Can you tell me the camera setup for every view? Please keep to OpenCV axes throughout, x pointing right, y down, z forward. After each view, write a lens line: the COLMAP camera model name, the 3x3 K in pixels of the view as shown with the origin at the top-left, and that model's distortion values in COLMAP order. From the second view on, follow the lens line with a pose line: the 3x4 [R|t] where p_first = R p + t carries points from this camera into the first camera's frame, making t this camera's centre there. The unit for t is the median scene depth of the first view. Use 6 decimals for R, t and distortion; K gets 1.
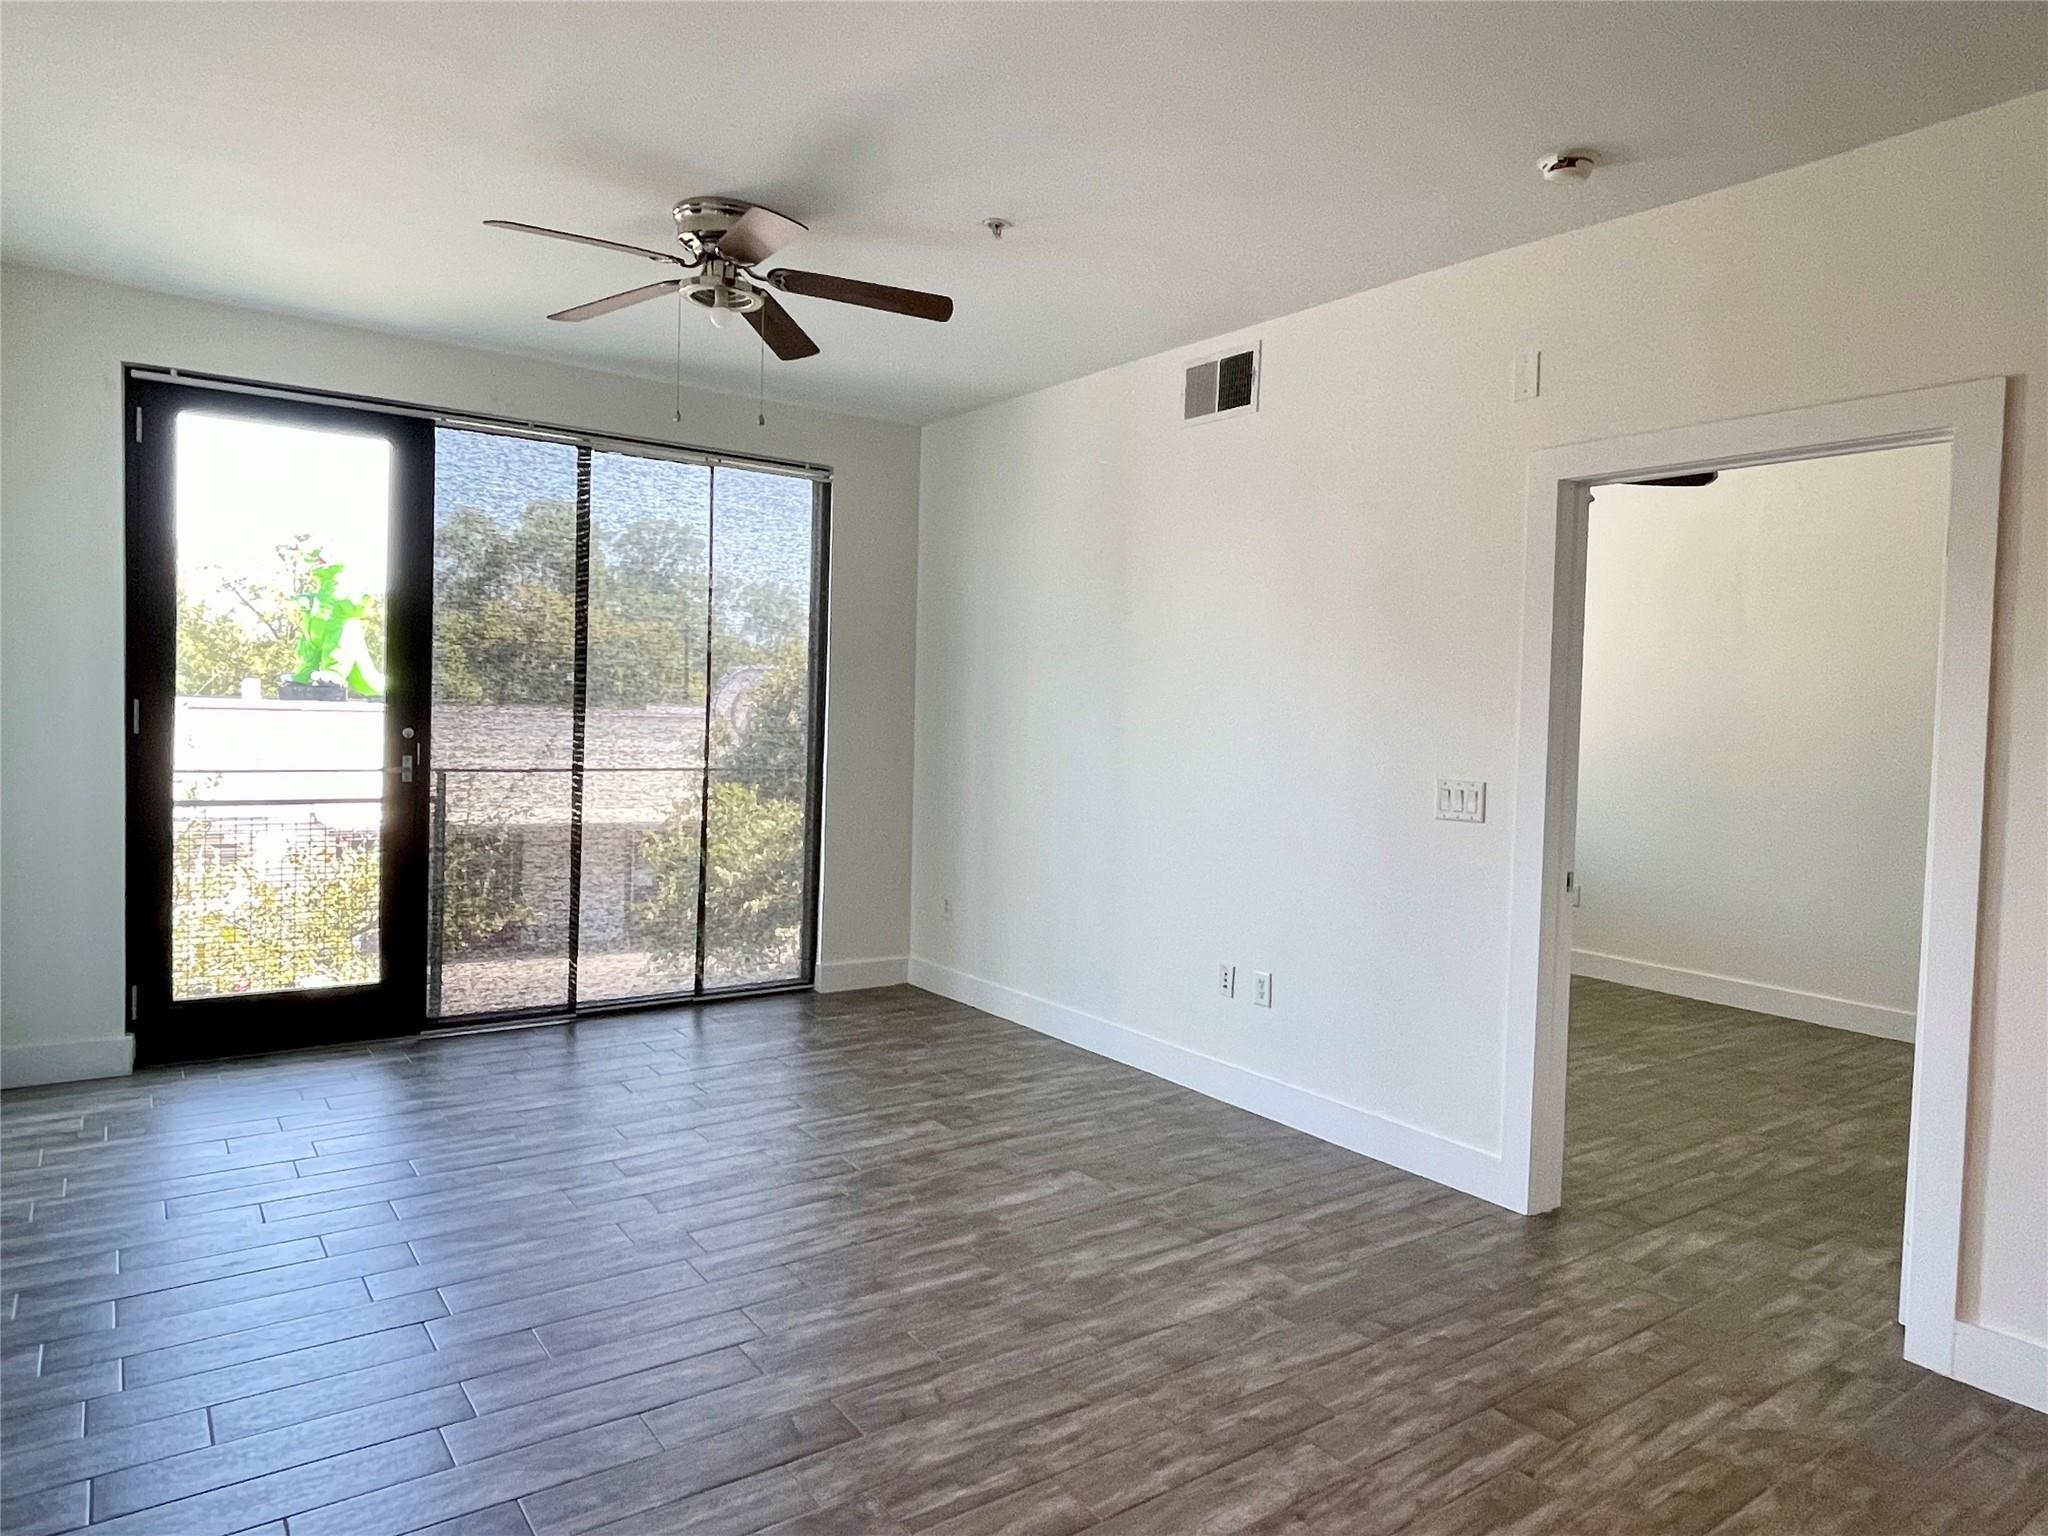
lens RADIAL K [[1310.4, 0, 1015.2], [0, 1310.4, 768.8], [0, 0, 1]] dist [-0.020184, 0.000486]
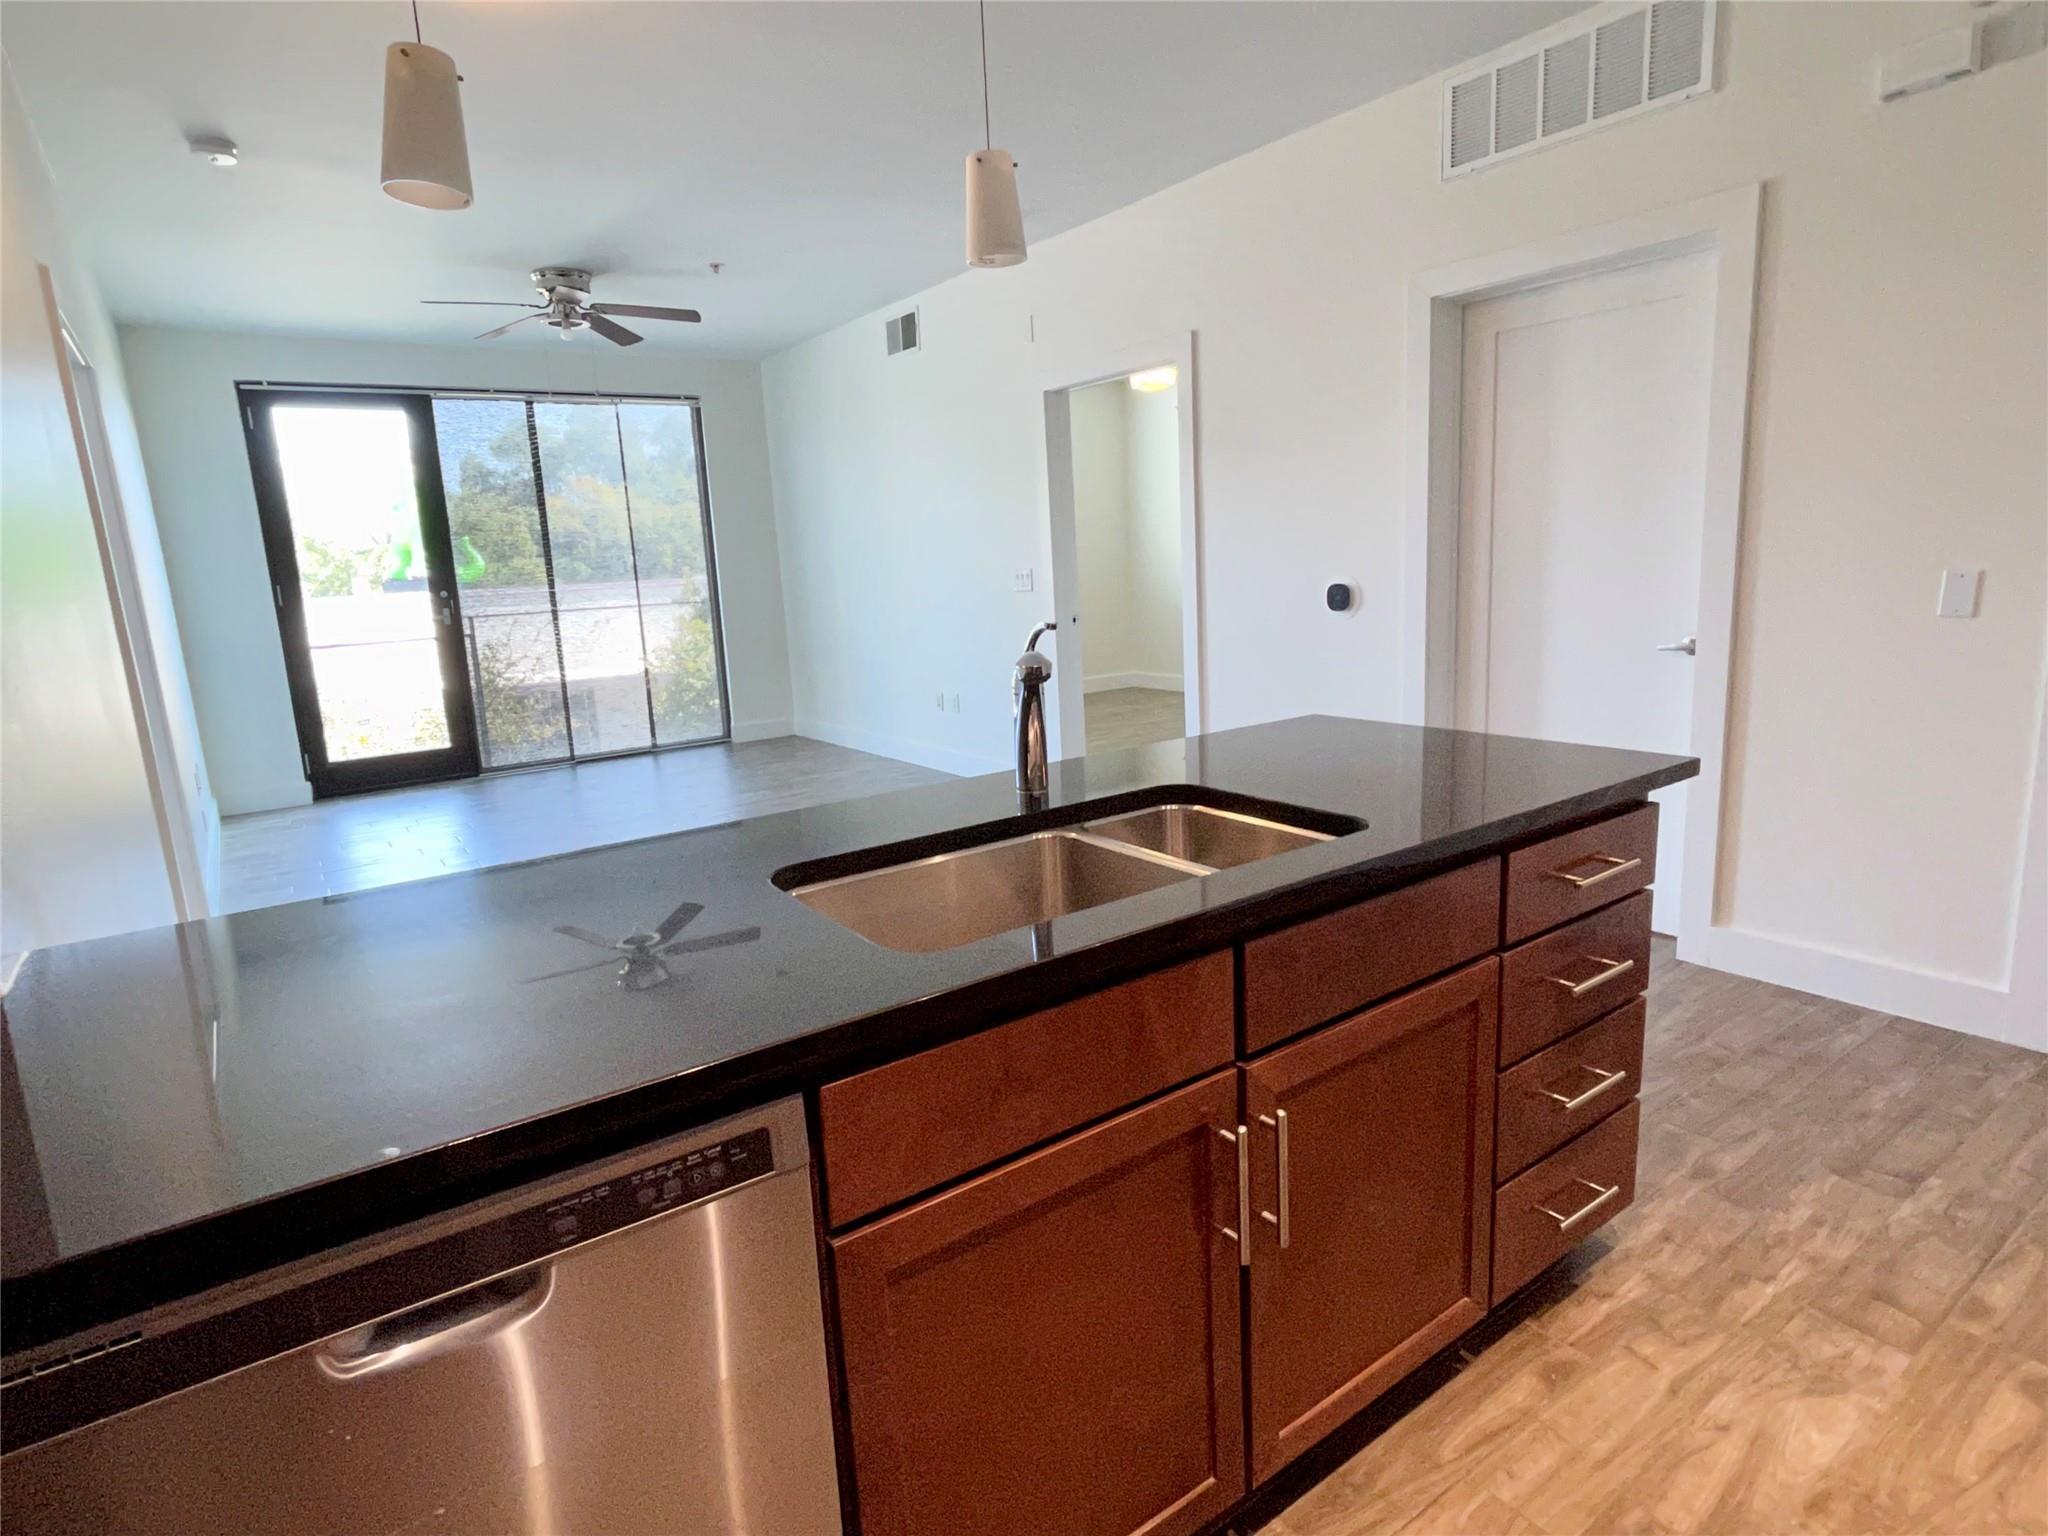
lens RADIAL K [[1081.2, 0, 986.2], [0, 1081.2, 777.5], [0, 0, 1]] dist [-0.012473, -0.002480]
pose [[0.996798, -0.075439, -0.026522, 0.235602], [0.078669, 0.984612, 0.156047, 0.042169], [0.014342, -0.157634, 0.987393, -0.368388]]
